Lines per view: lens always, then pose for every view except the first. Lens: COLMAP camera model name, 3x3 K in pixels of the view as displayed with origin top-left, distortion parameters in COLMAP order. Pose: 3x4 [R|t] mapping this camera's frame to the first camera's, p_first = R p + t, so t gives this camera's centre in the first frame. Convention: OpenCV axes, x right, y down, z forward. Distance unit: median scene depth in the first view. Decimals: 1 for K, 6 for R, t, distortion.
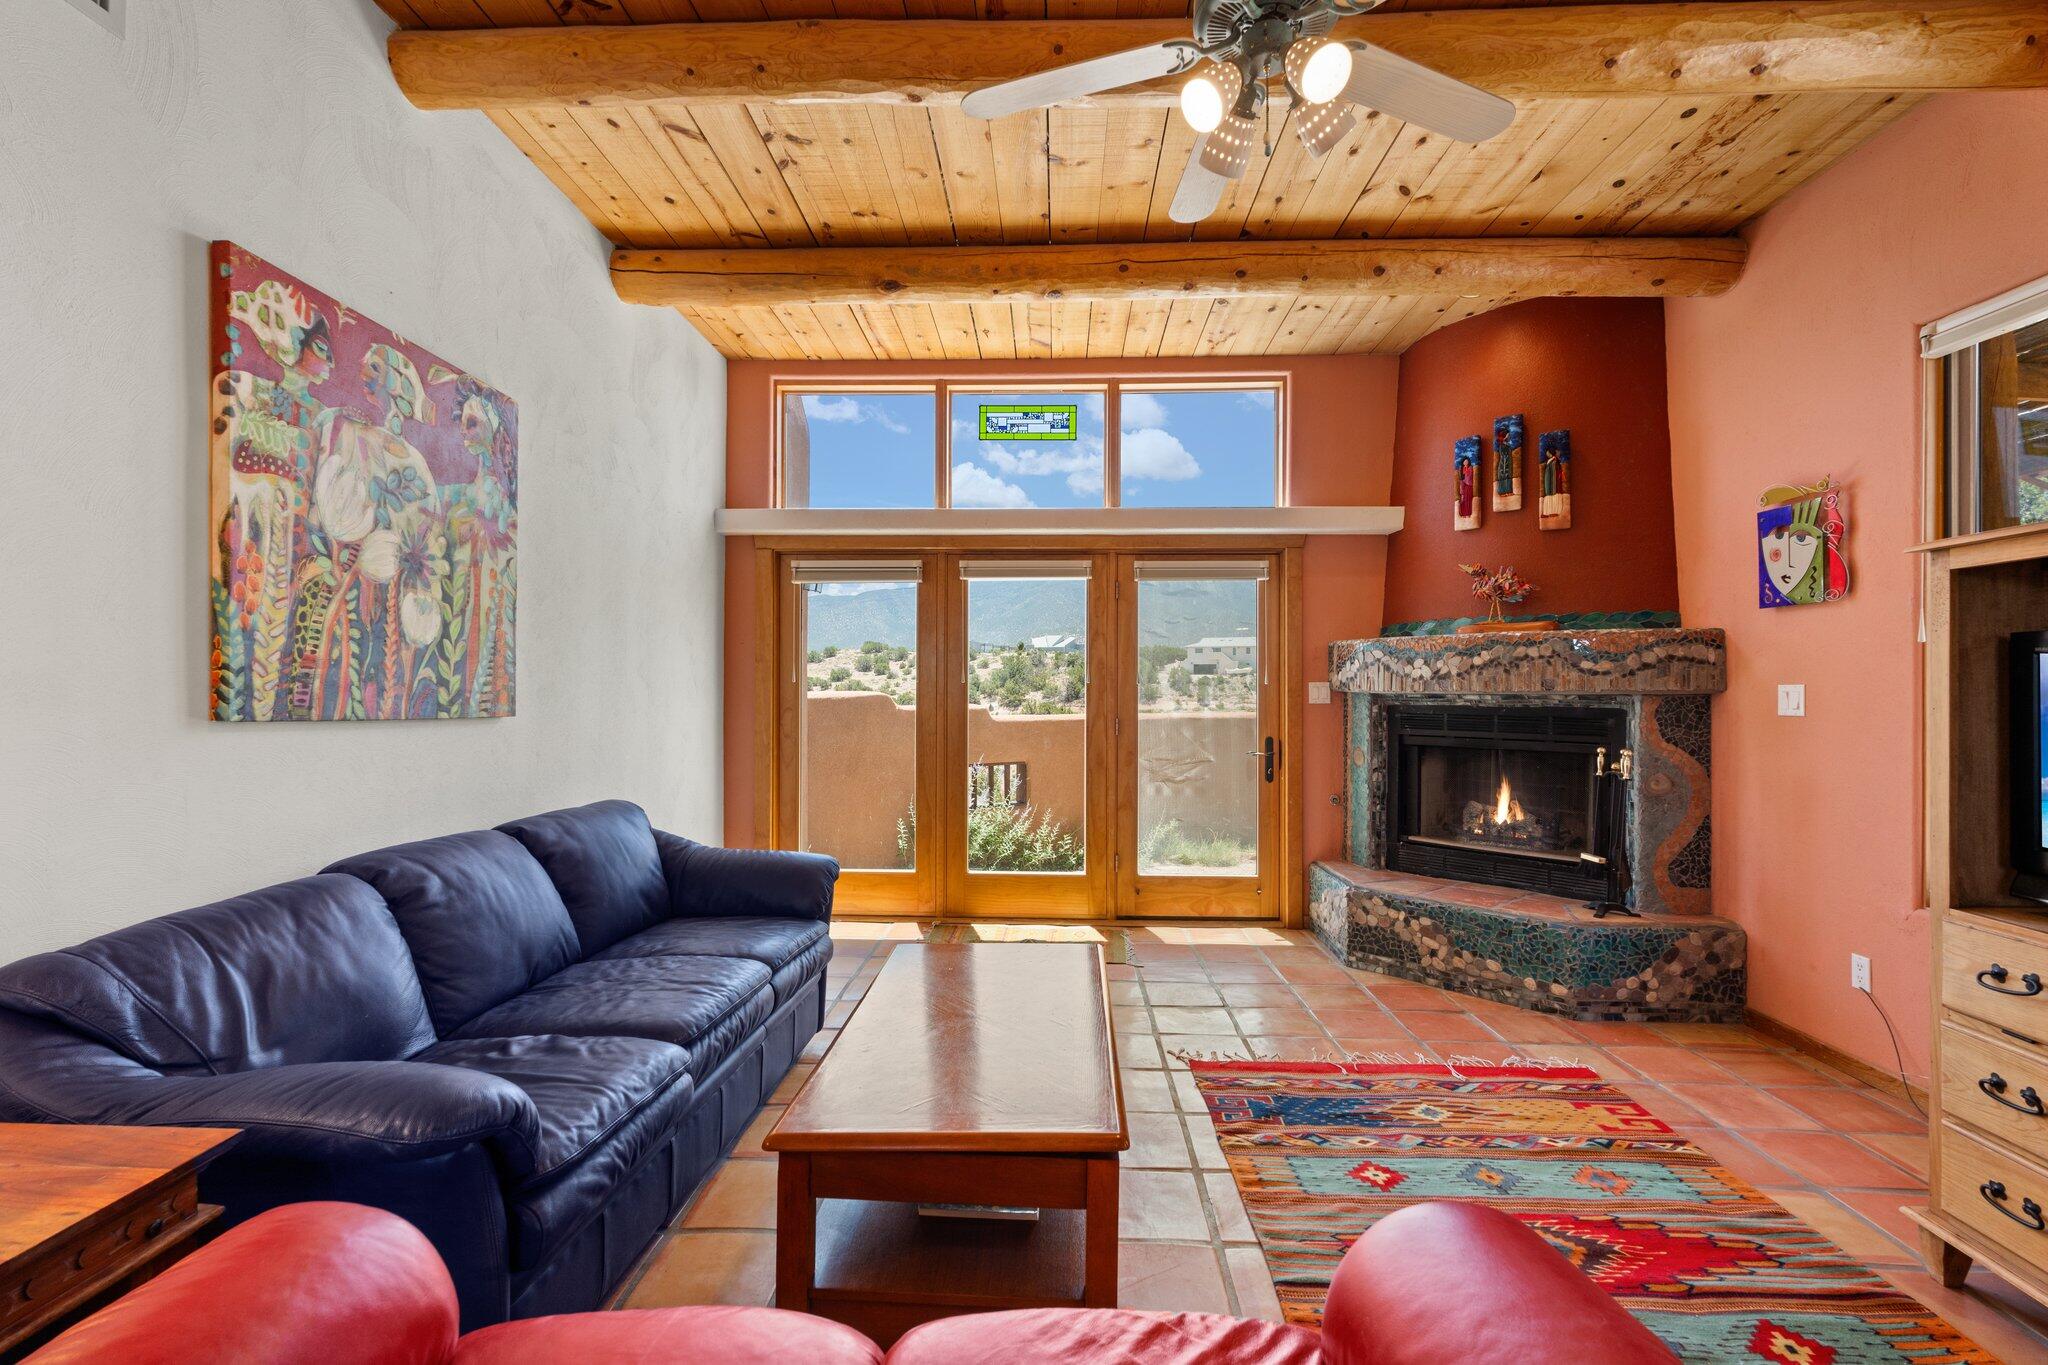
lens RADIAL K [[892.2, 0, 1021.9], [0, 892.2, 688.0], [0, 0, 1]] dist [-0.001726, -0.000195]
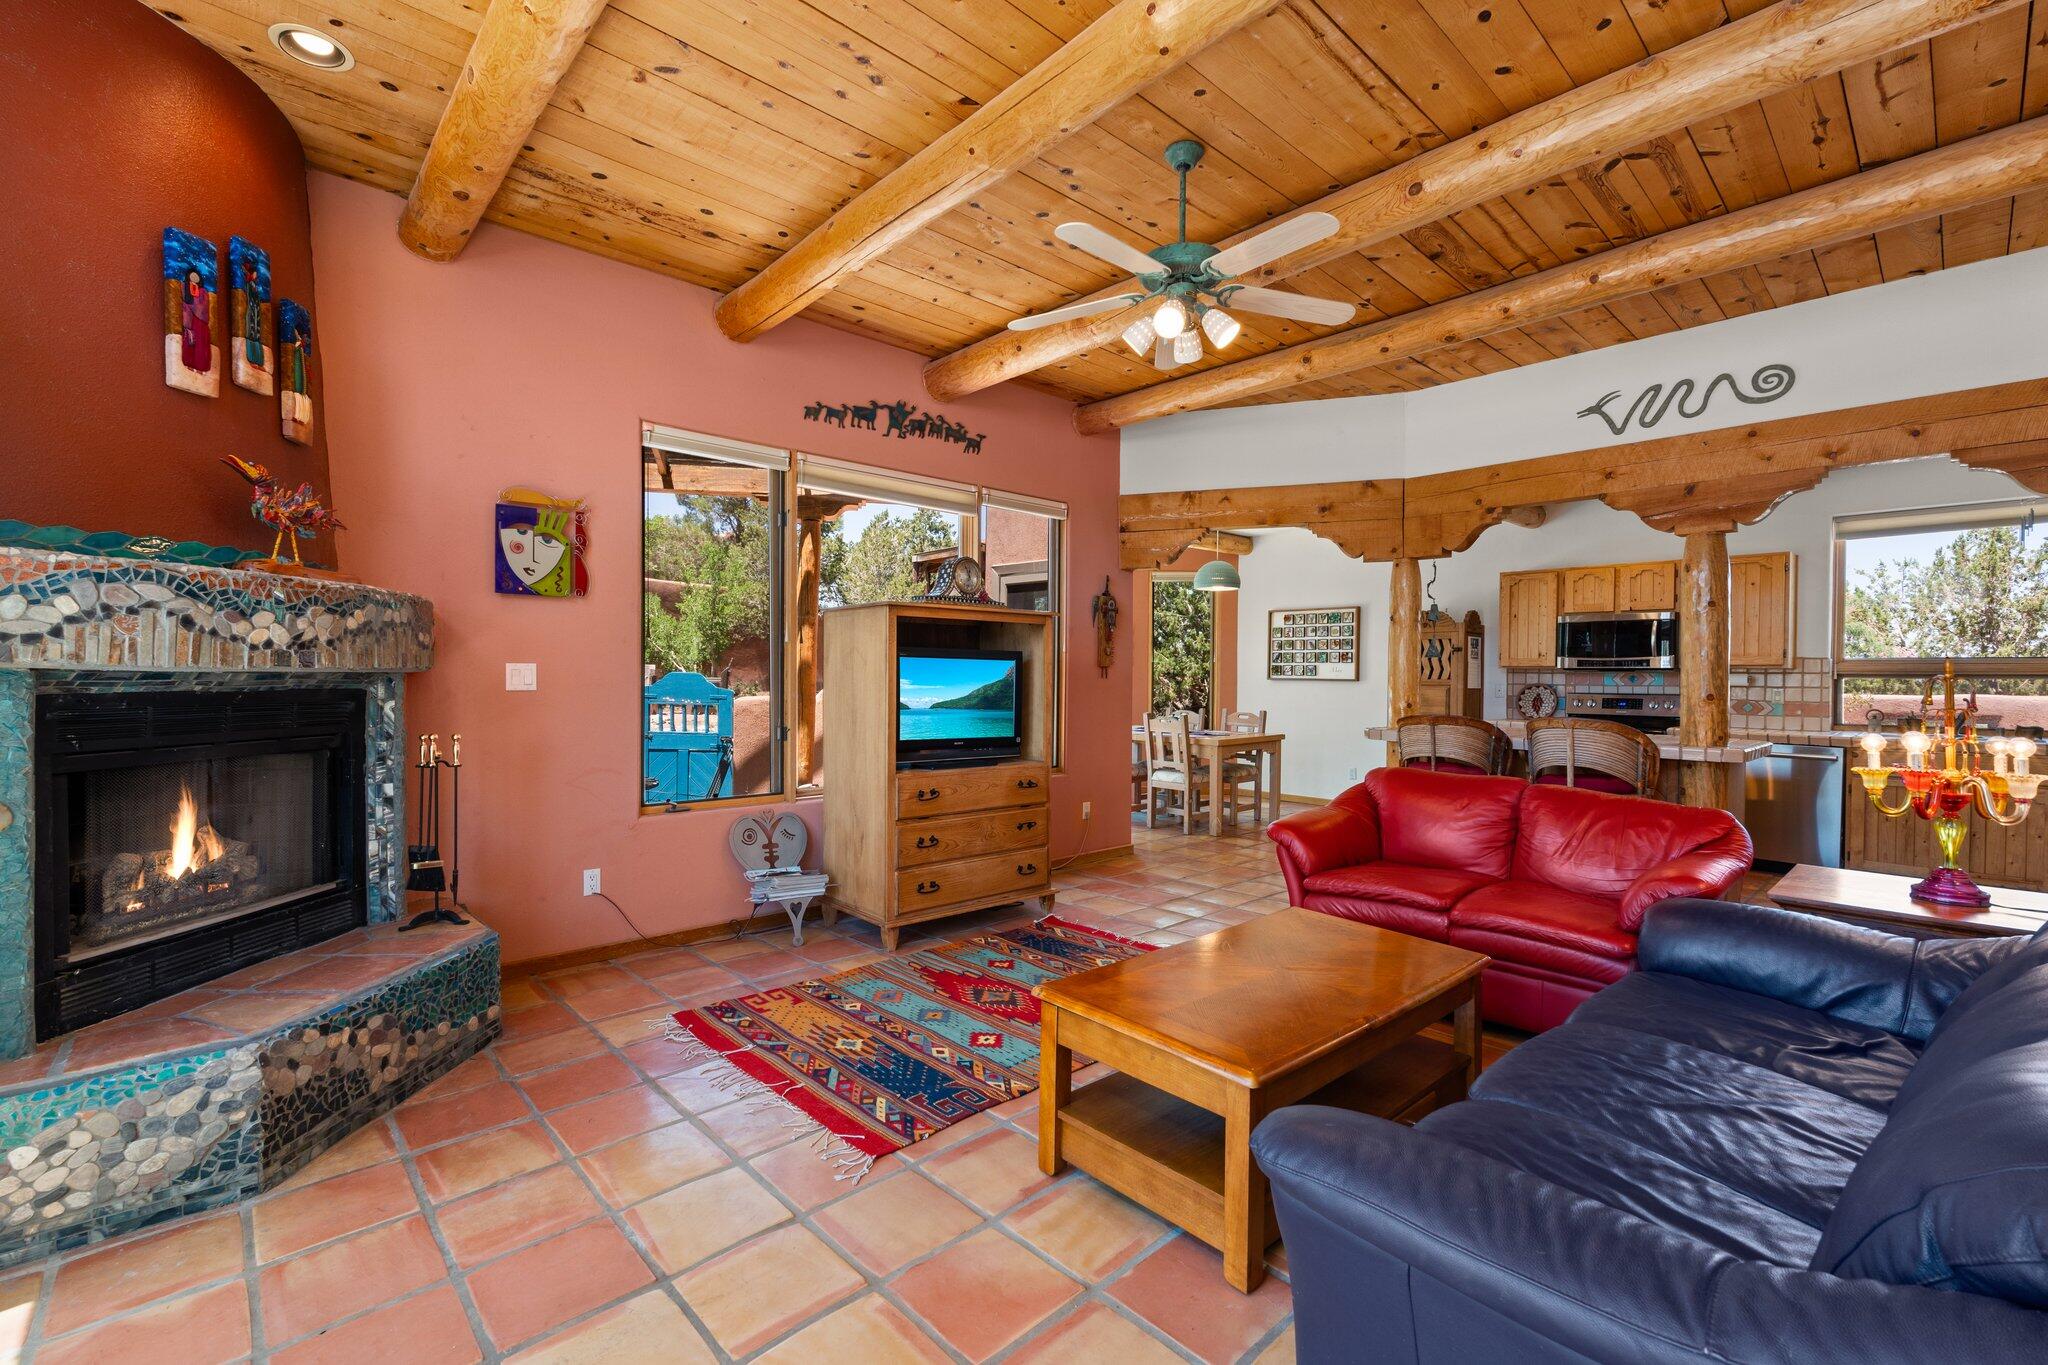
lens RADIAL K [[892.2, 0, 1024.6], [0, 892.2, 682.5], [0, 0, 1]] dist [-0.001726, -0.000195]
pose [[-0.706890, -0.015930, 0.707144, -0.402194], [-0.013509, 0.999868, 0.009020, 0.002039], [-0.707195, -0.003177, -0.707012, 1.336249]]
